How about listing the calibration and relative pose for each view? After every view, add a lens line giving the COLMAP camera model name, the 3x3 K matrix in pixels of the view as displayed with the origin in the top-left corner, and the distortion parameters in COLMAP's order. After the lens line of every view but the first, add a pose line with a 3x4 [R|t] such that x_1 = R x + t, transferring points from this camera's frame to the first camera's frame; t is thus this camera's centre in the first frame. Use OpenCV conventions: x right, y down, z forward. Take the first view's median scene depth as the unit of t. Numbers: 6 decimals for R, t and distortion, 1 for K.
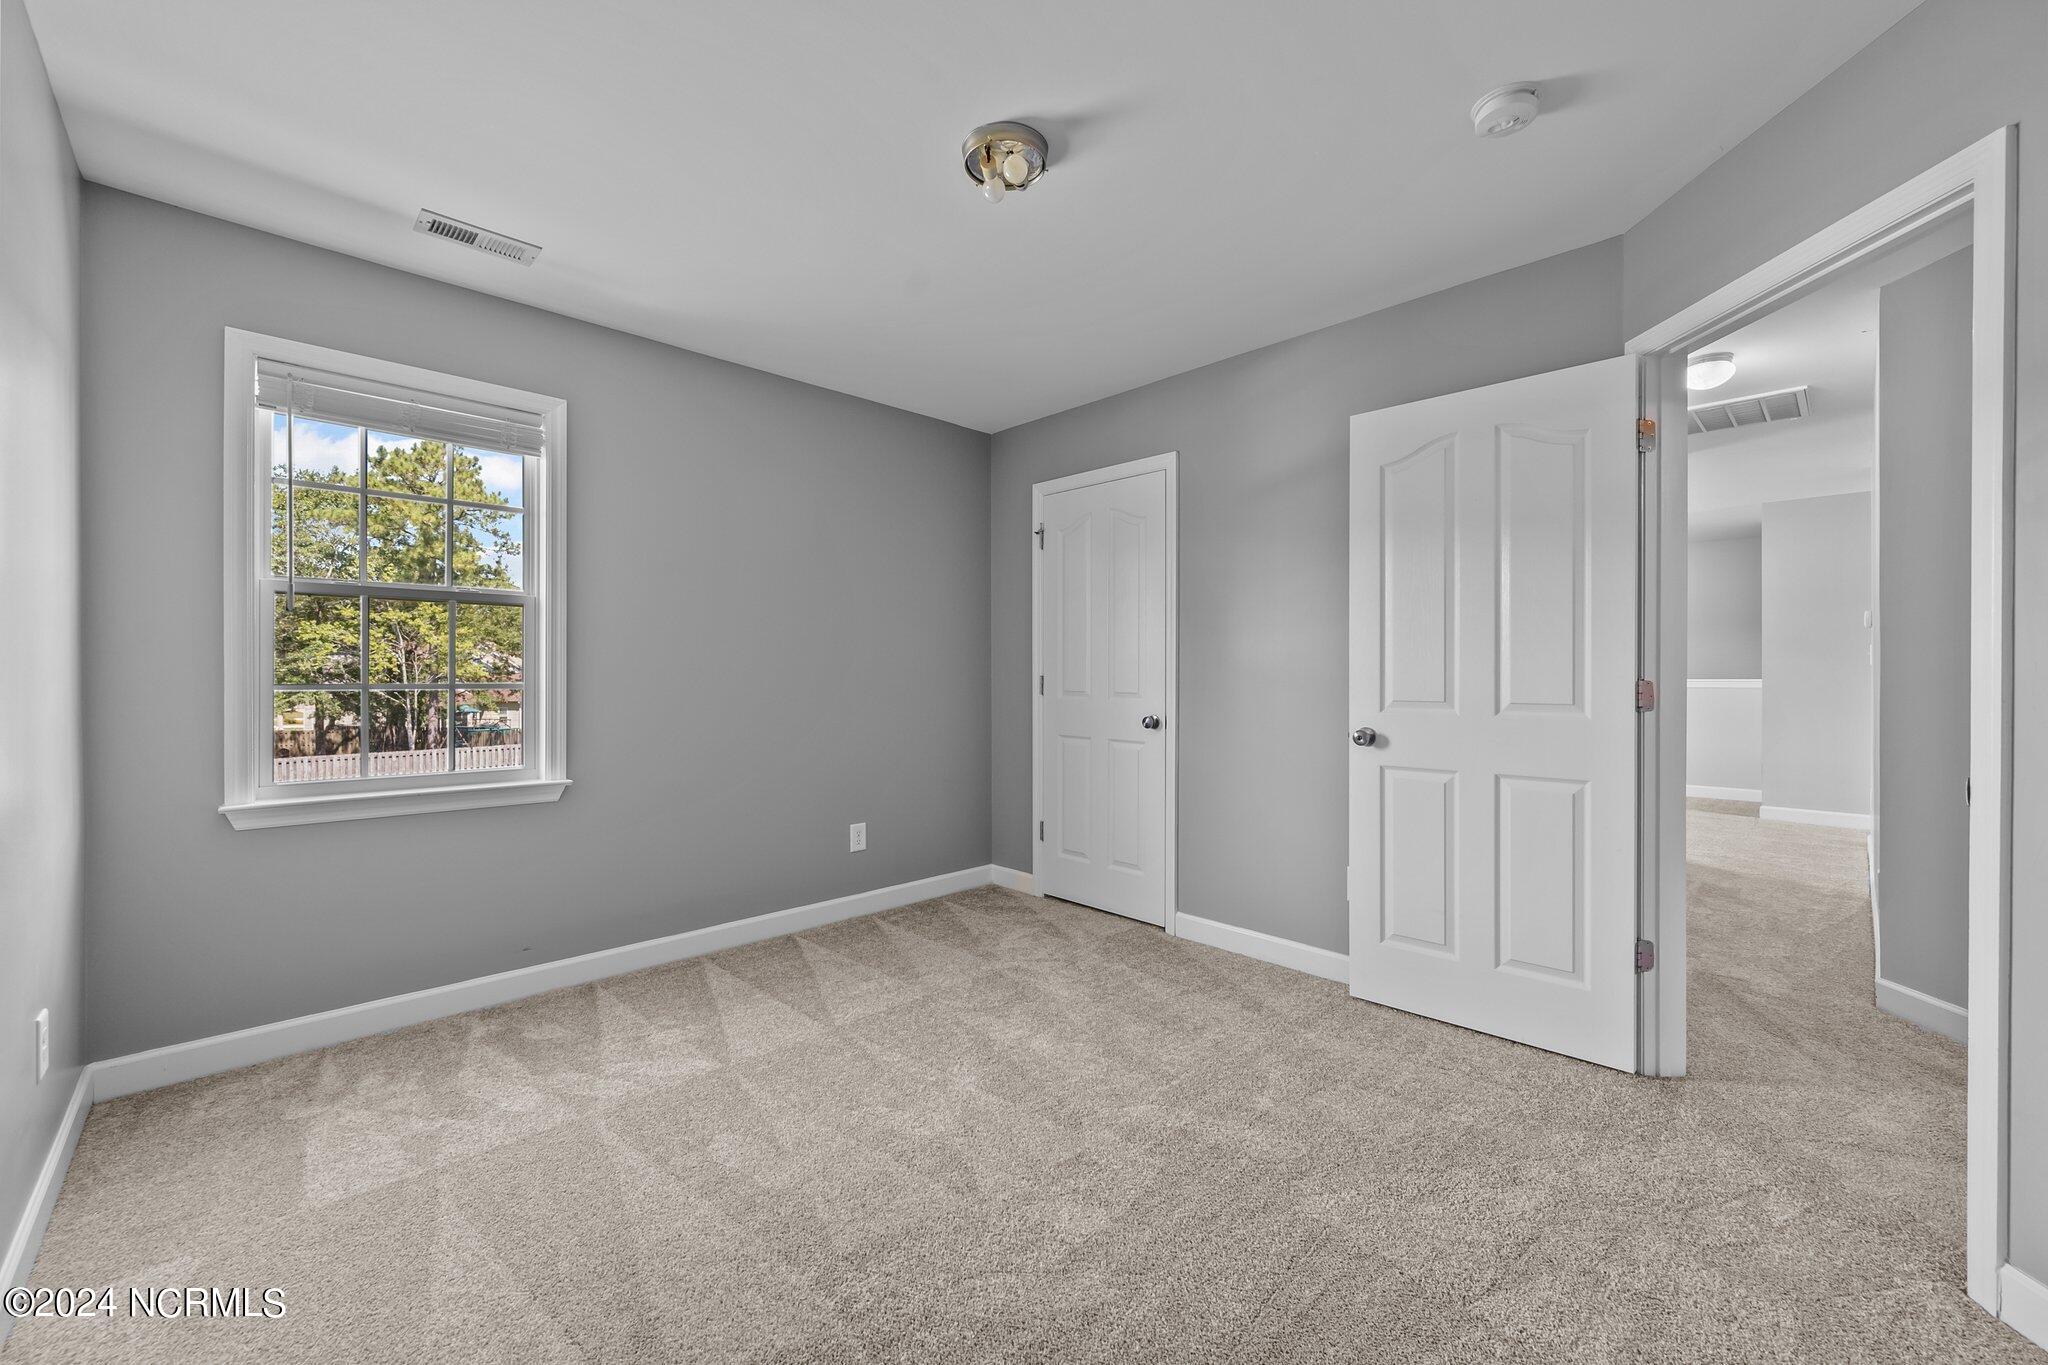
lens RADIAL K [[812.9, 0, 1023.8], [0, 812.9, 668.3], [0, 0, 1]] dist [0.000819, -0.000292]
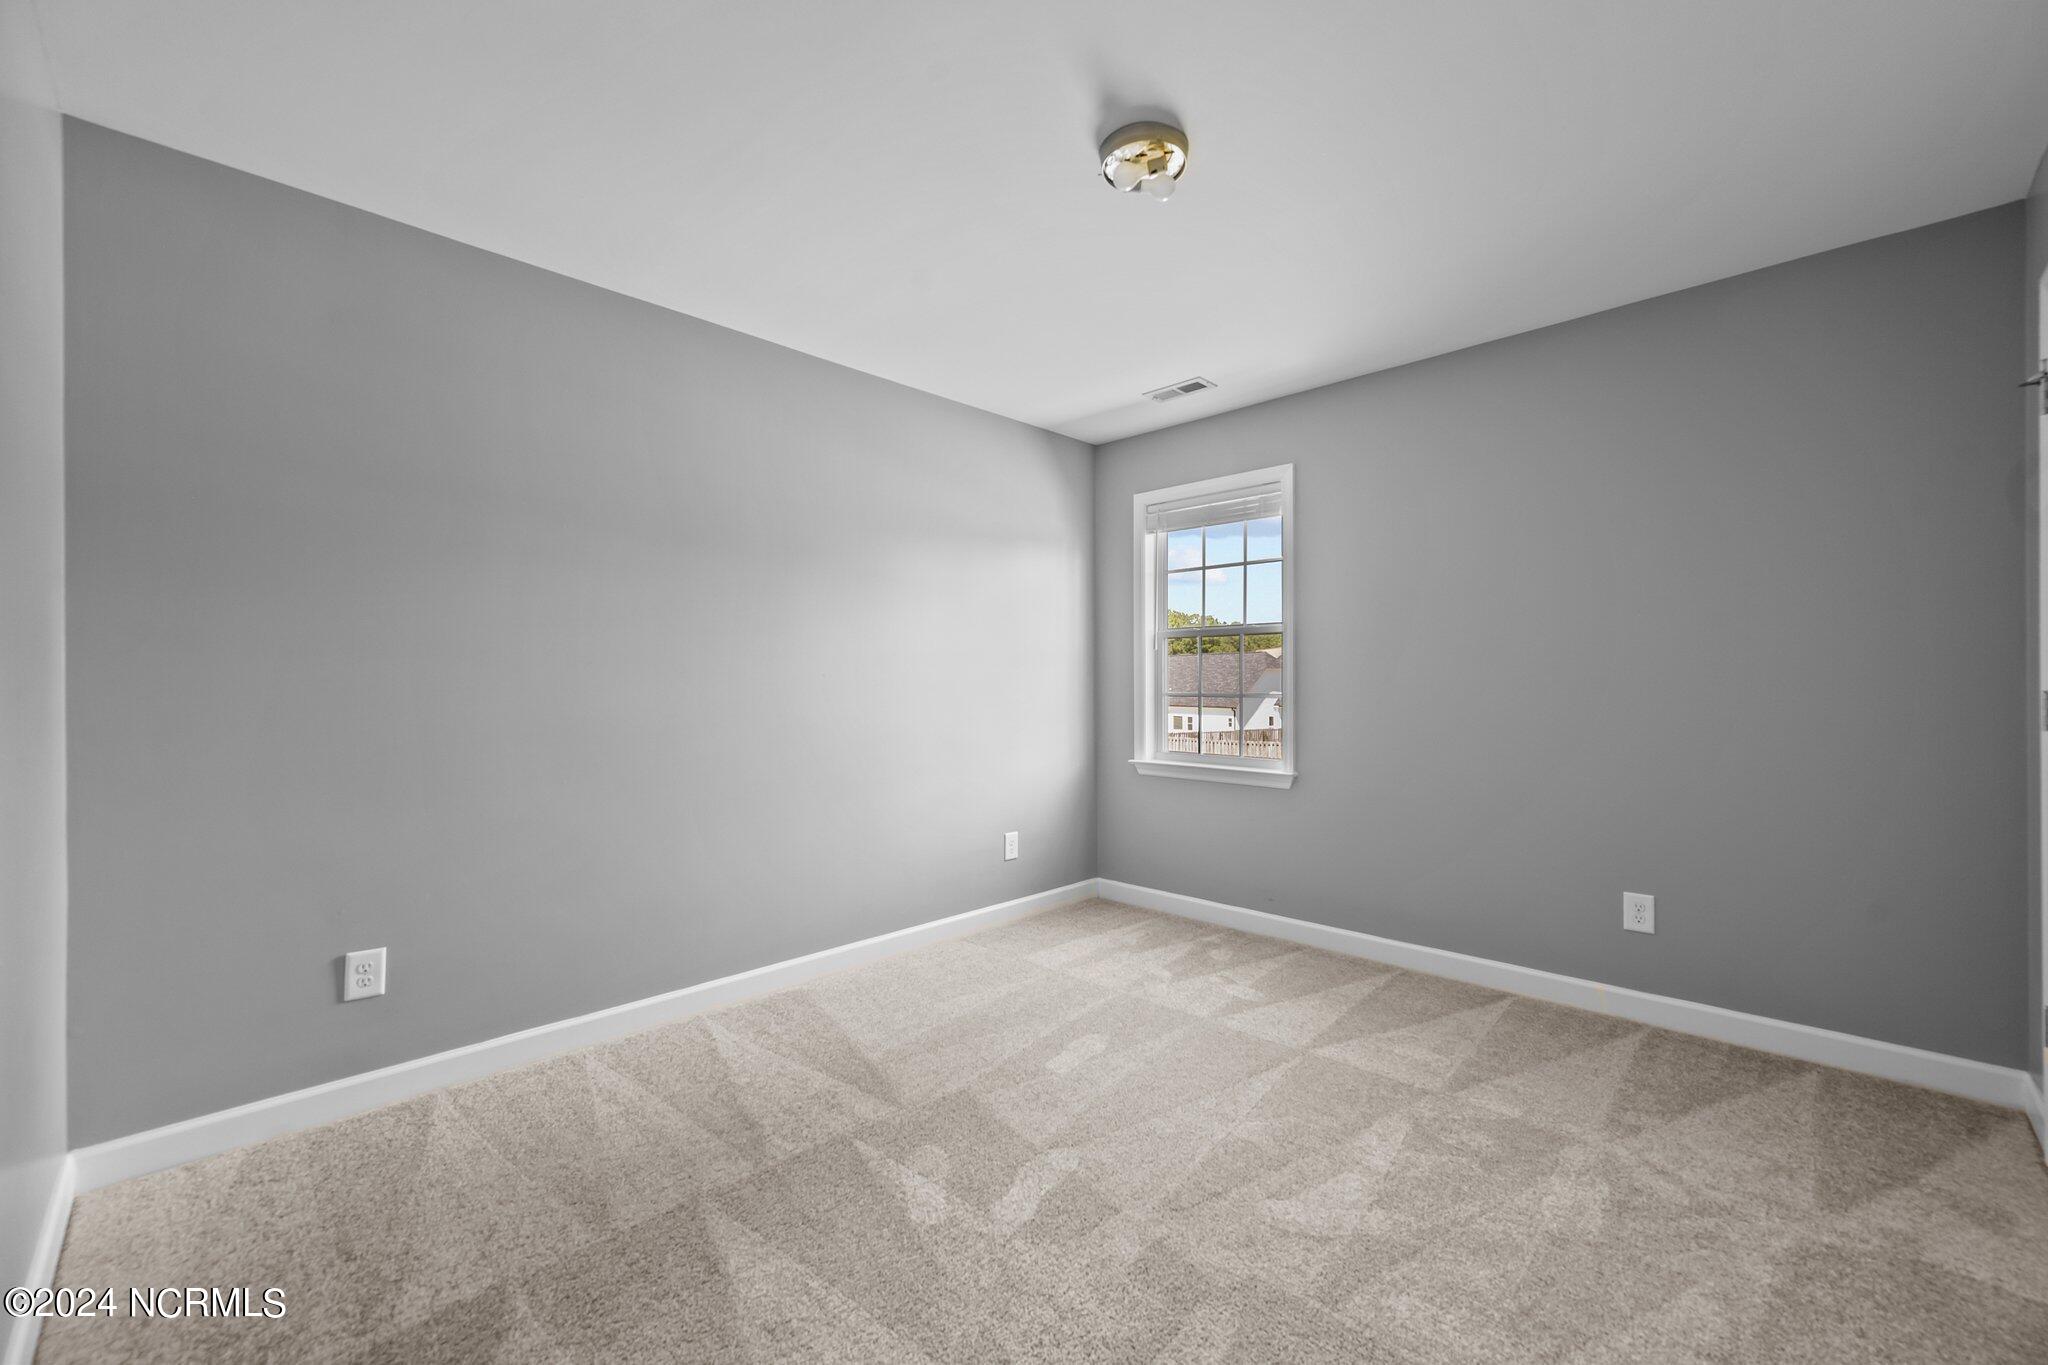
lens RADIAL K [[812.9, 0, 1039.7], [0, 812.9, 678.4], [0, 0, 1]] dist [0.000819, -0.000292]
pose [[0.031367, -0.004804, -0.999496, 0.659791], [0.011333, 0.999926, -0.004451, -0.004347], [0.999444, -0.011188, 0.031419, 0.587478]]
